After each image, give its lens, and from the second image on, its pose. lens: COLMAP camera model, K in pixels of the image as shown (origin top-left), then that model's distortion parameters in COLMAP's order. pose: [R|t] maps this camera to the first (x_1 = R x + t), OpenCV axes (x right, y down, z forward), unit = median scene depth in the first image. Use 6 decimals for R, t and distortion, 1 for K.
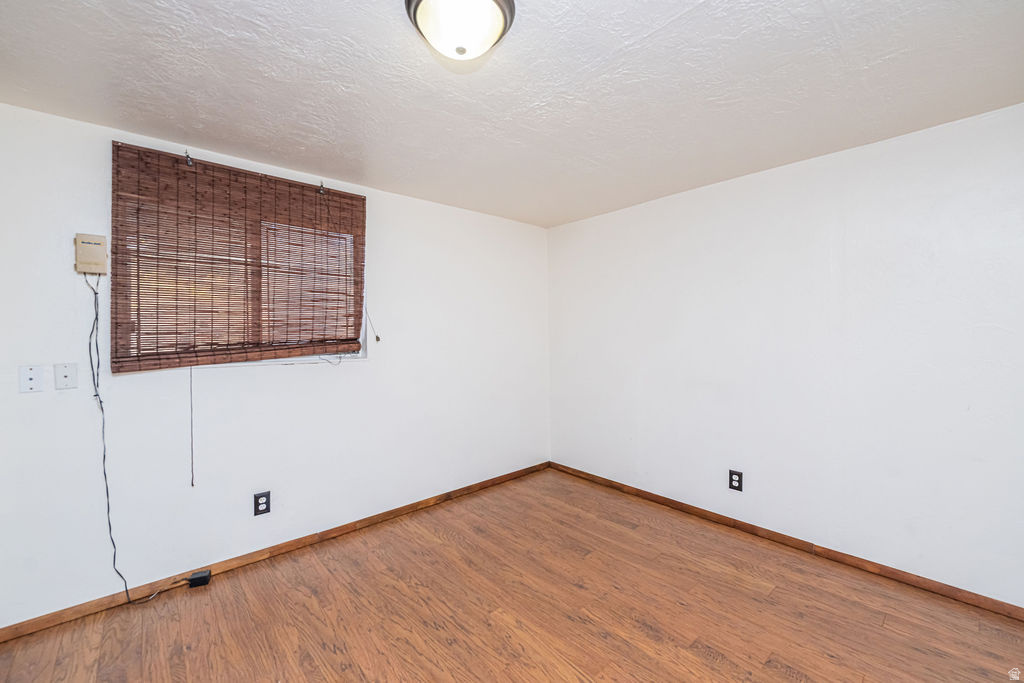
lens RADIAL K [[414.3, 0, 512.8], [0, 414.3, 336.8], [0, 0, 1]] dist [0.002054, -0.002096]
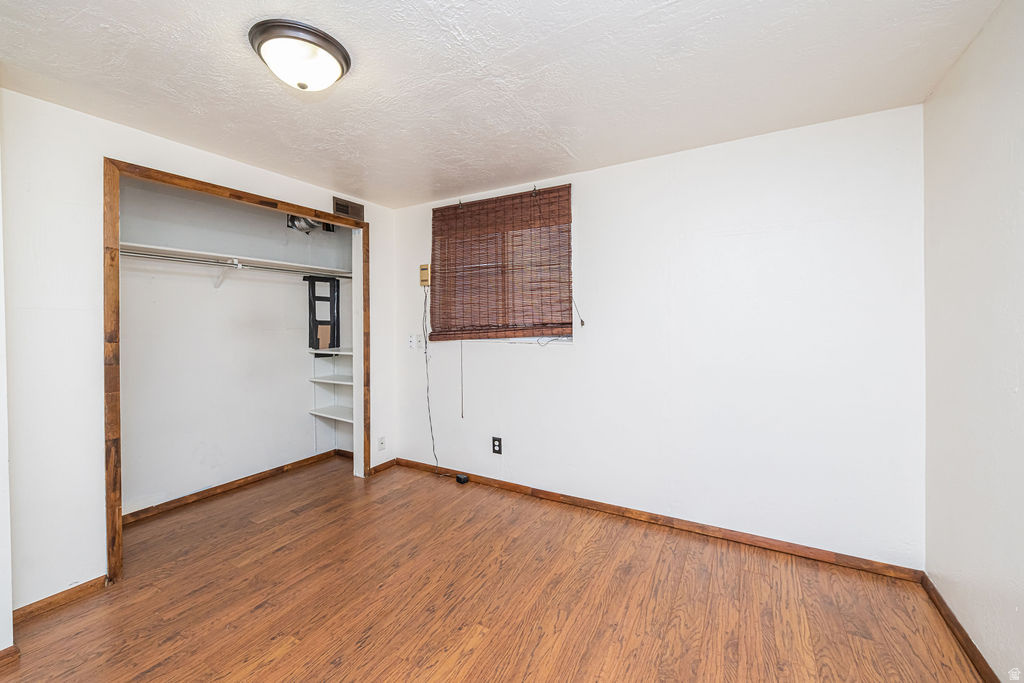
lens RADIAL K [[414.3, 0, 528.0], [0, 414.3, 328.4], [0, 0, 1]] dist [0.002054, -0.002096]
pose [[0.325272, 0.026497, -0.945249, 0.646151], [-0.000852, 0.999615, 0.027728, -0.012110], [0.945620, -0.008214, 0.325170, 0.628124]]
